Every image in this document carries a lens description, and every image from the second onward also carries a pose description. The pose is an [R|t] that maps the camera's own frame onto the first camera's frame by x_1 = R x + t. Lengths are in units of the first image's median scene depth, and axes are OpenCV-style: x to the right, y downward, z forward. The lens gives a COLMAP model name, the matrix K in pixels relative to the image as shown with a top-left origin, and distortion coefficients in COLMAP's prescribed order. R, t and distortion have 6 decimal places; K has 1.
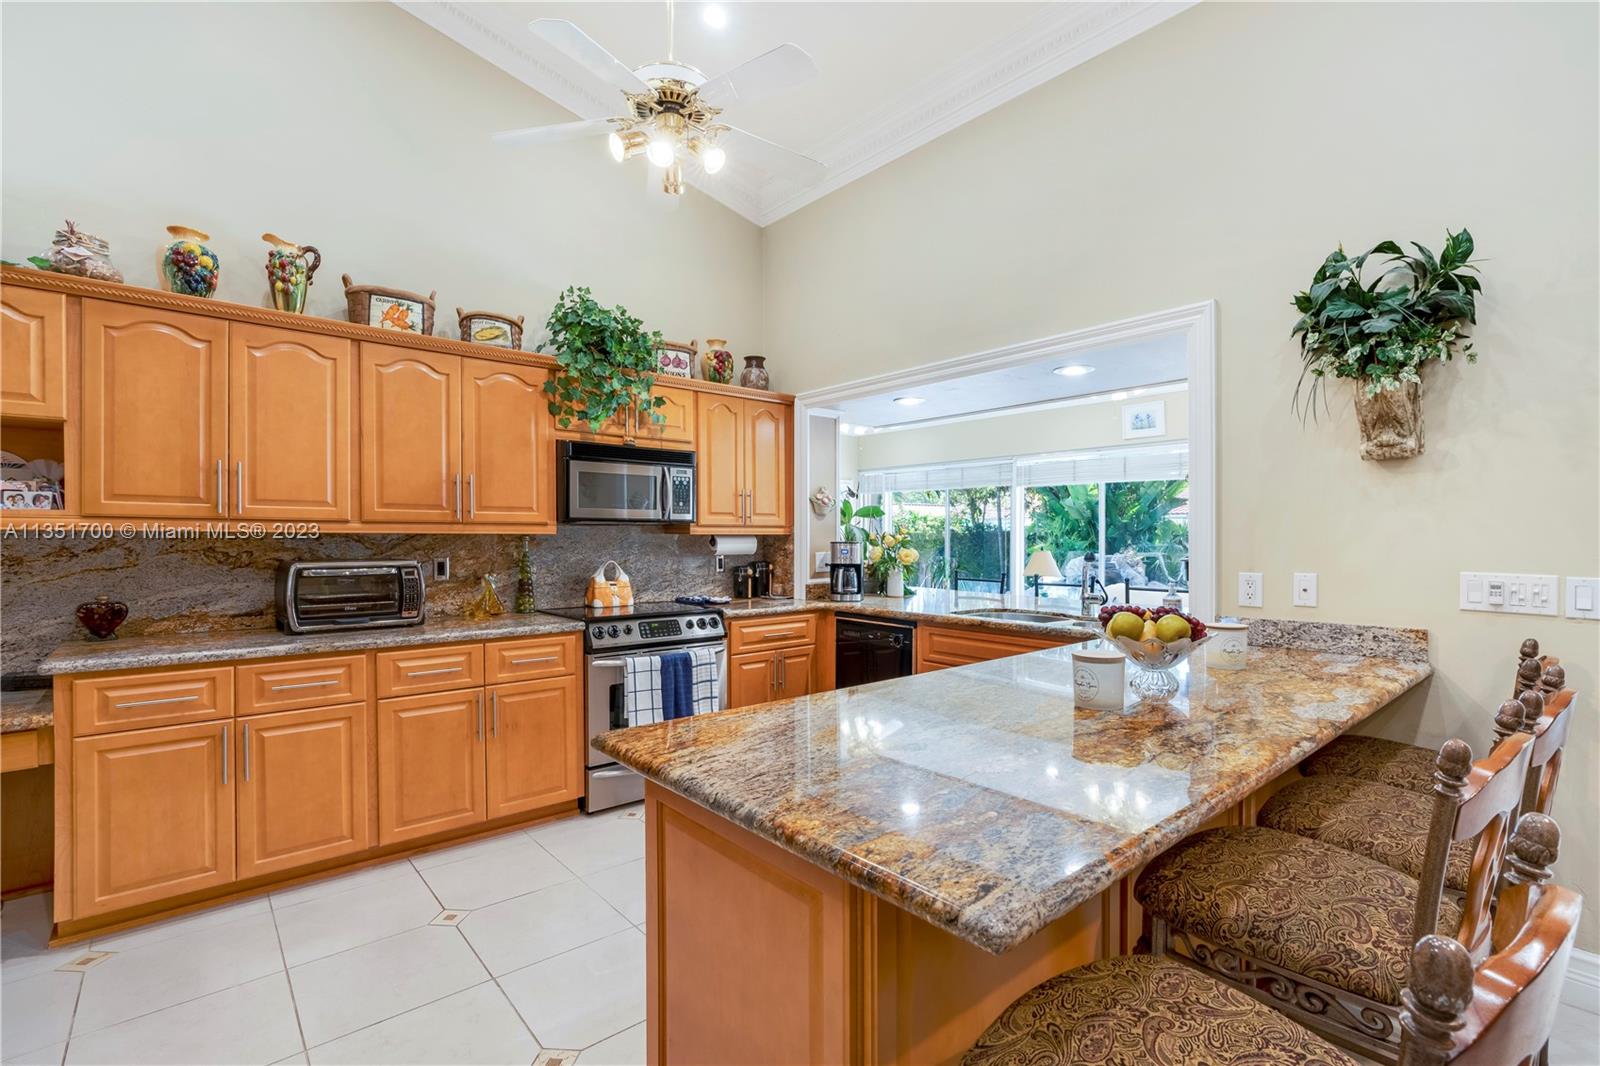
lens RADIAL K [[724.7, 0, 810.3], [0, 724.7, 532.5], [0, 0, 1]] dist [-0.001850, 0.000359]
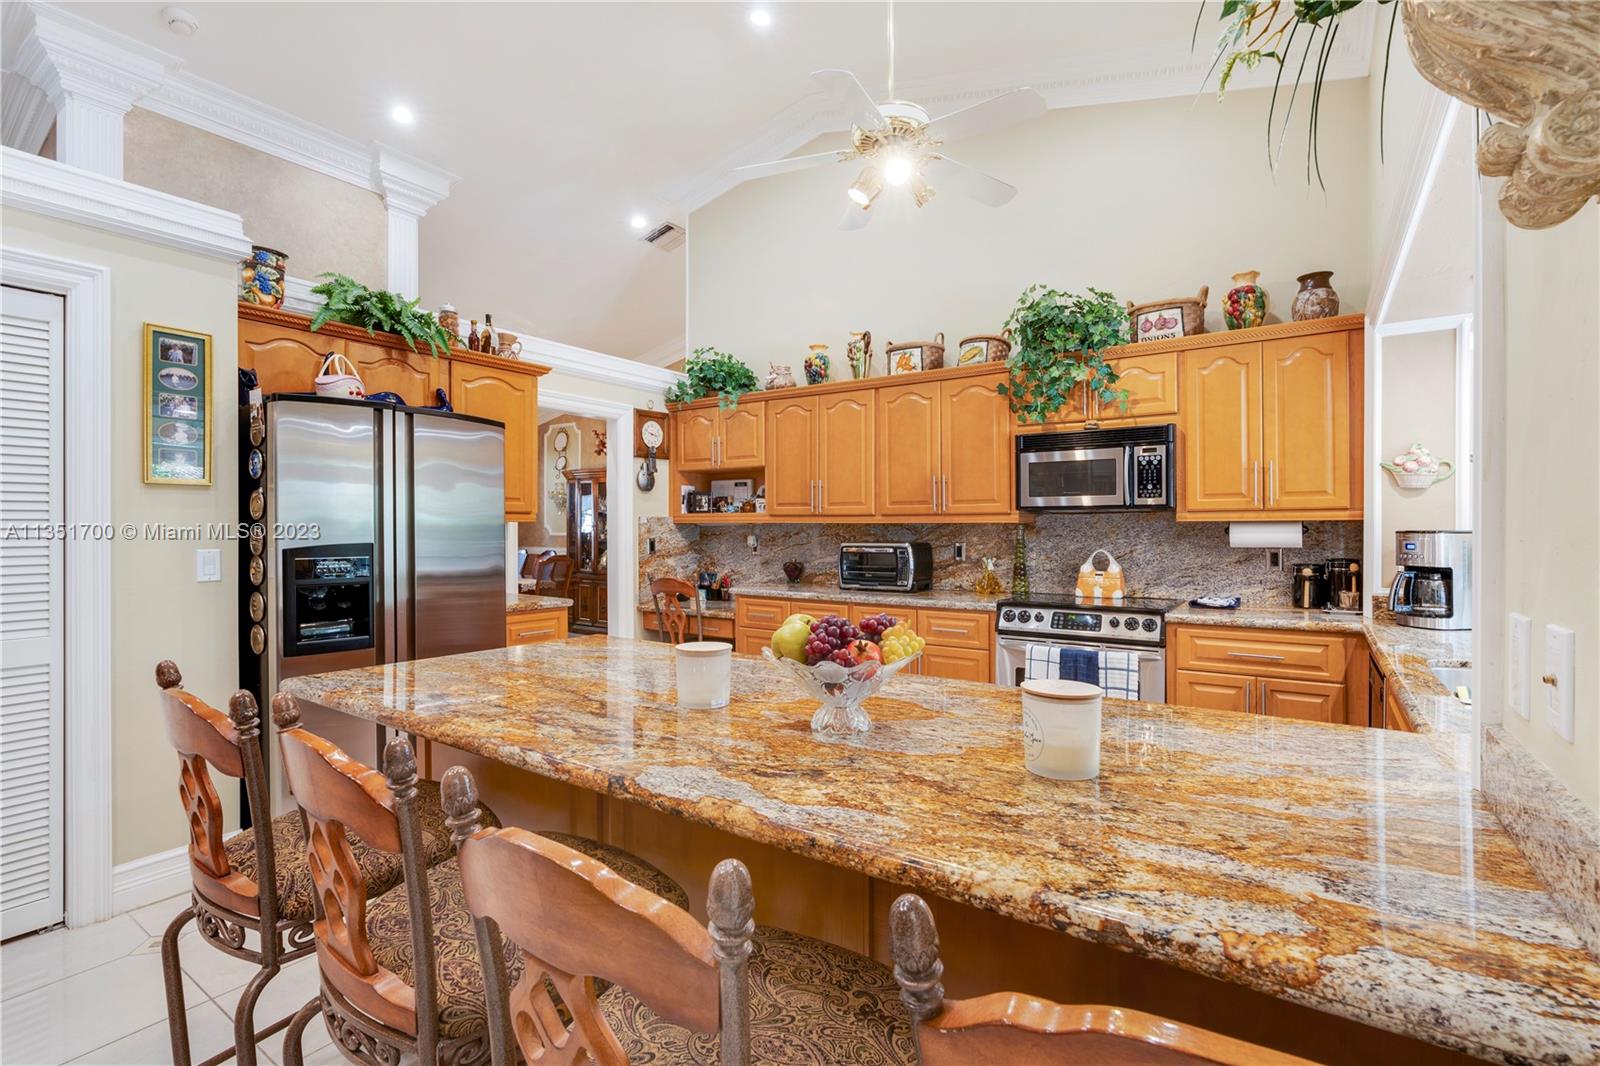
lens RADIAL K [[724.7, 0, 810.3], [0, 724.7, 532.5], [0, 0, 1]] dist [-0.001850, 0.000359]
pose [[0.275234, 0.004062, -0.961369, 0.612228], [0.008011, 0.999947, 0.006518, 0.007266], [0.961344, -0.009496, 0.275187, 0.407732]]
